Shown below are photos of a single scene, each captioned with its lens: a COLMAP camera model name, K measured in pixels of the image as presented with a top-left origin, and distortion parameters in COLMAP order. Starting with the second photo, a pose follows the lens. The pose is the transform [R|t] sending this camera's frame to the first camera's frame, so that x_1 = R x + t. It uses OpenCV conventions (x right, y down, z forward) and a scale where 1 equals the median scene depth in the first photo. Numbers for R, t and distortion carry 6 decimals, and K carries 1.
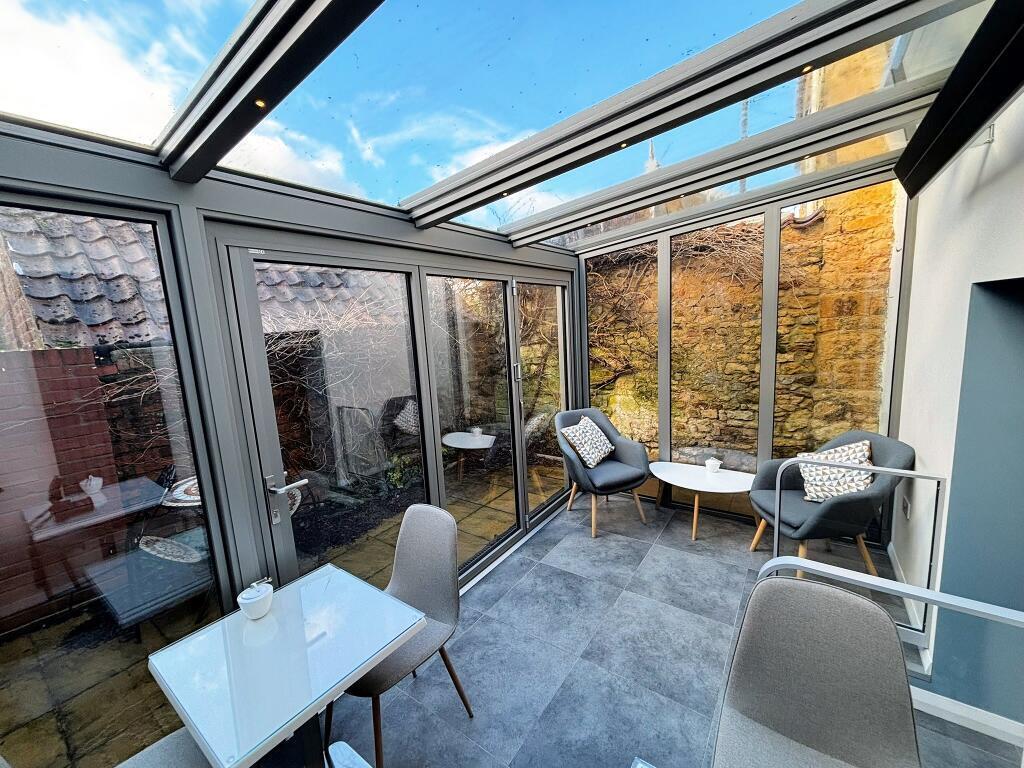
lens RADIAL K [[411.7, 0, 512.8], [0, 411.7, 382.2], [0, 0, 1]] dist [0.000217, -0.000657]
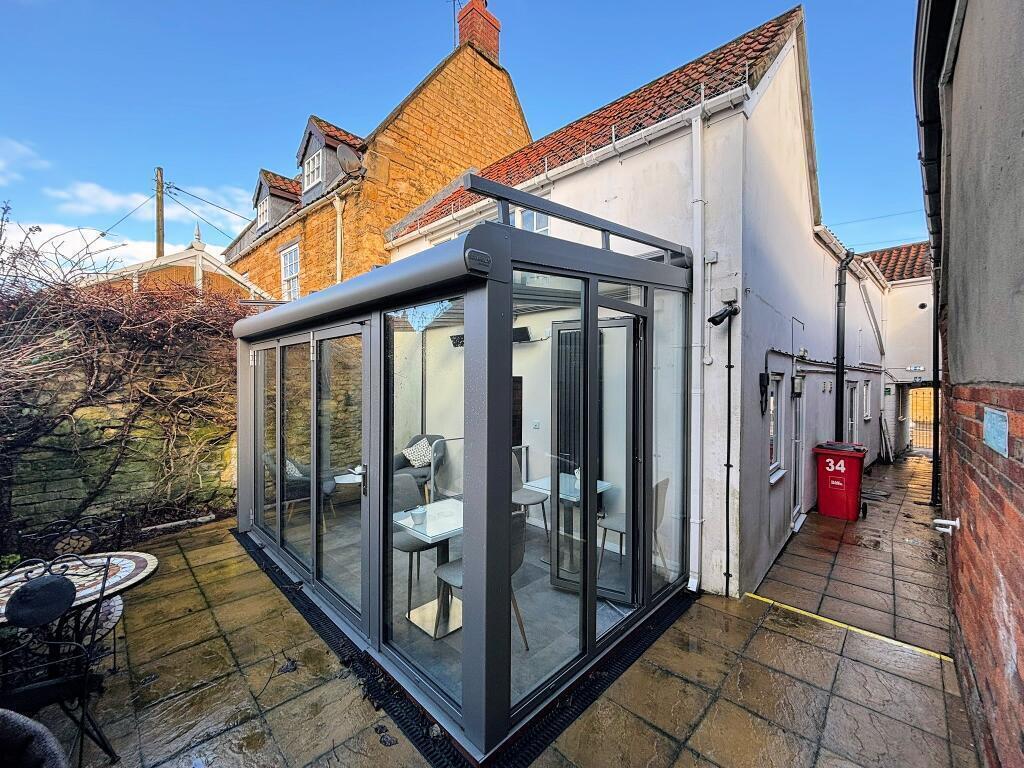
lens RADIAL K [[411.7, 0, 512.9], [0, 411.7, 386.4], [0, 0, 1]] dist [0.000217, -0.000657]
pose [[0.142805, 0.052181, 0.988374, -0.677000], [0.132957, 0.988547, -0.071401, 0.043161], [-0.980780, 0.141607, 0.134232, 0.077259]]
